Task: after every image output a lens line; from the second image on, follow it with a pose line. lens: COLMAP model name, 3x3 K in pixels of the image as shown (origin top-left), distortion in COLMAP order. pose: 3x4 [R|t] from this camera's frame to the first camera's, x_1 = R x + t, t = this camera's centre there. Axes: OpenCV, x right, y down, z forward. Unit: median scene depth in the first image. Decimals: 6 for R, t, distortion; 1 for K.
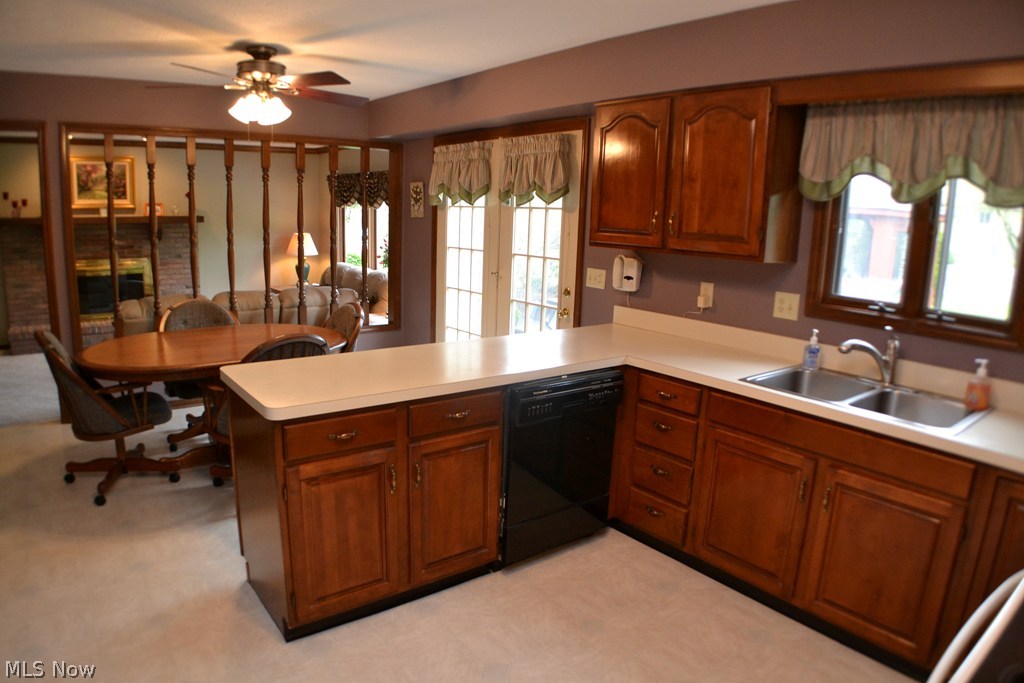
lens RADIAL K [[654.0, 0, 512.6], [0, 654.0, 359.4], [0, 0, 1]] dist [-0.160947, 0.038604]
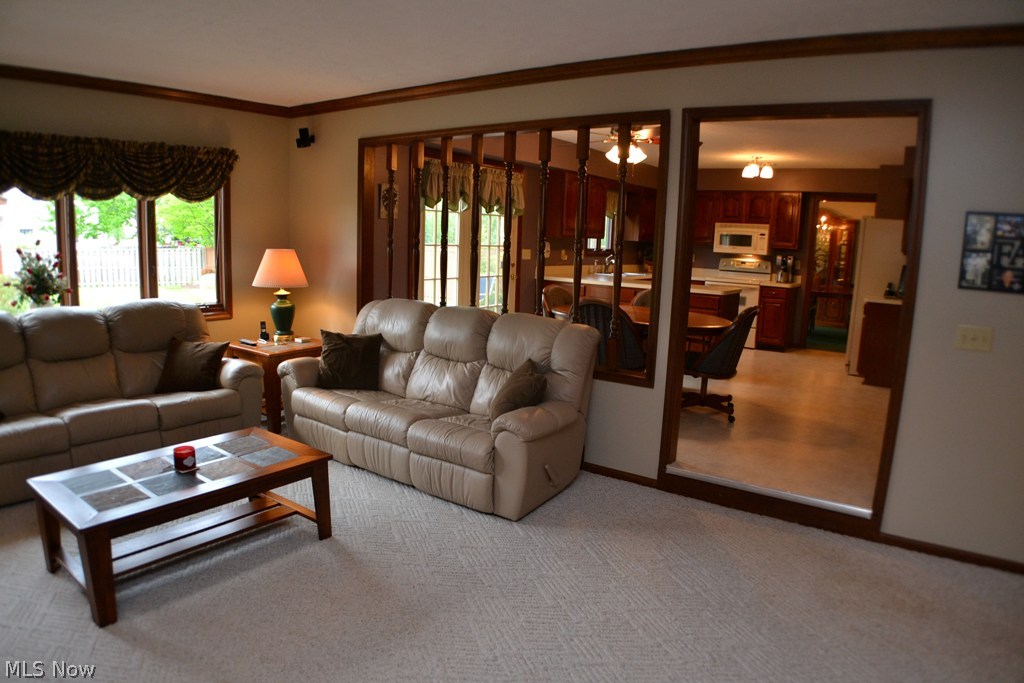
lens RADIAL K [[654.0, 0, 512.6], [0, 654.0, 359.4], [0, 0, 1]] dist [-0.160947, 0.038604]
pose [[-0.286710, -0.225000, 0.931221, -1.155760], [0.158617, 0.947465, 0.277761, -0.251653], [-0.944795, 0.227344, -0.235959, 1.067696]]
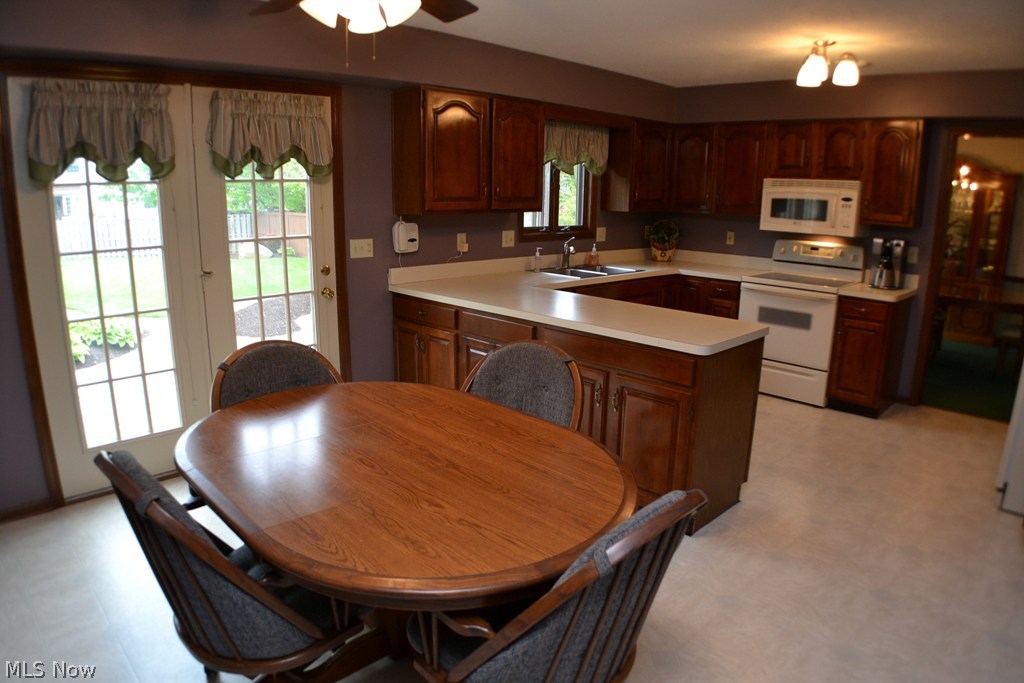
lens RADIAL K [[654.0, 0, 512.6], [0, 654.0, 359.4], [0, 0, 1]] dist [-0.160947, 0.038604]
pose [[-0.119025, -0.288900, 0.949931, -0.624892], [0.193199, 0.931707, 0.307565, -0.156631], [-0.973913, 0.220134, -0.055082, 0.594807]]
